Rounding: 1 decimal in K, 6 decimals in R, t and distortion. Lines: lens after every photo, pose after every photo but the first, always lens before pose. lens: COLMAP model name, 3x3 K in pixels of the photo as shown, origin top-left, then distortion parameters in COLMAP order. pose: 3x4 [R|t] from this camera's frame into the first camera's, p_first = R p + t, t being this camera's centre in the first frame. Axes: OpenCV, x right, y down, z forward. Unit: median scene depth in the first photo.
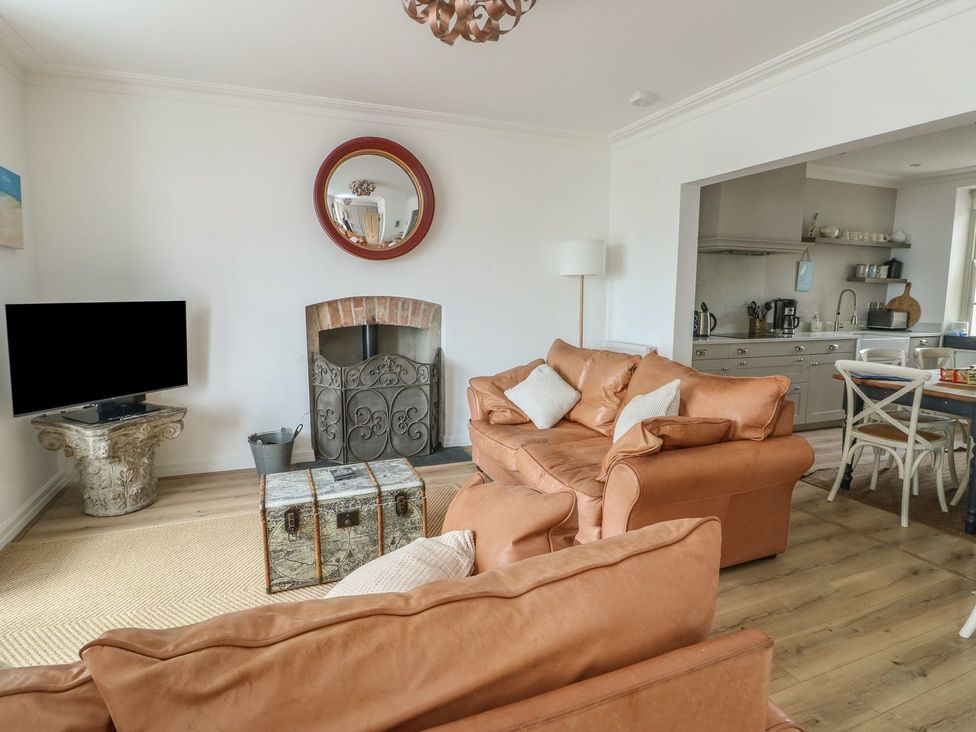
lens RADIAL K [[557.7, 0, 488.0], [0, 557.7, 366.0], [0, 0, 1]] dist [0.085896, 0.000306]
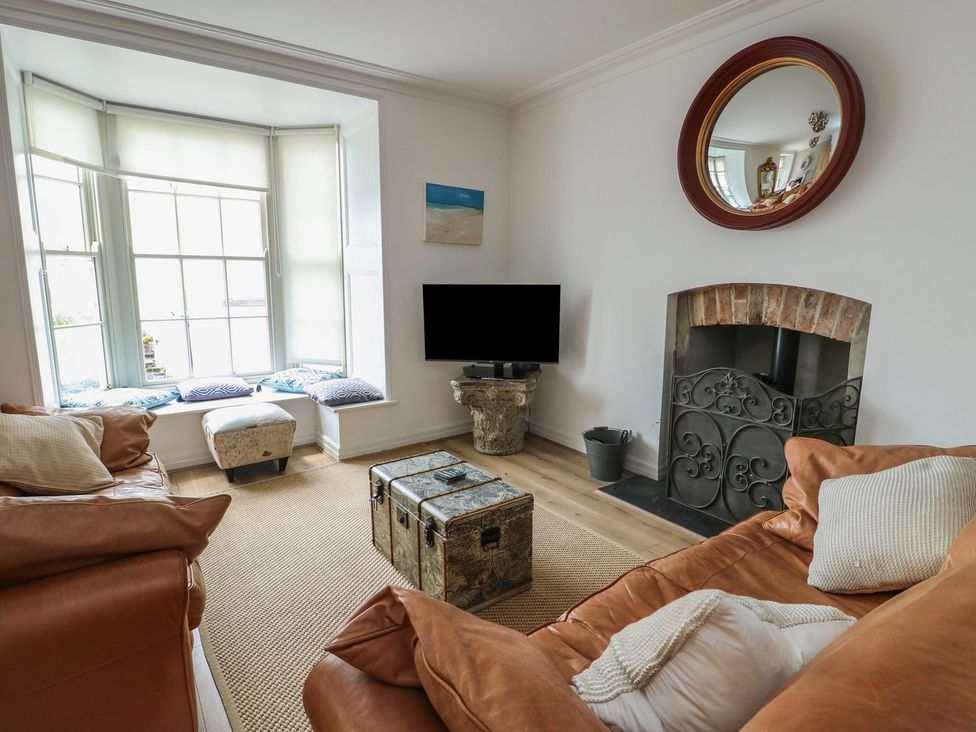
lens RADIAL K [[557.9, 0, 488.0], [0, 557.9, 366.0], [0, 0, 1]] dist [-0.000945, 0.000208]
pose [[0.241953, 0.168069, -0.955621, 0.394470], [-0.136684, 0.980967, 0.137920, -0.077845], [0.960613, 0.097247, 0.260320, 0.535373]]
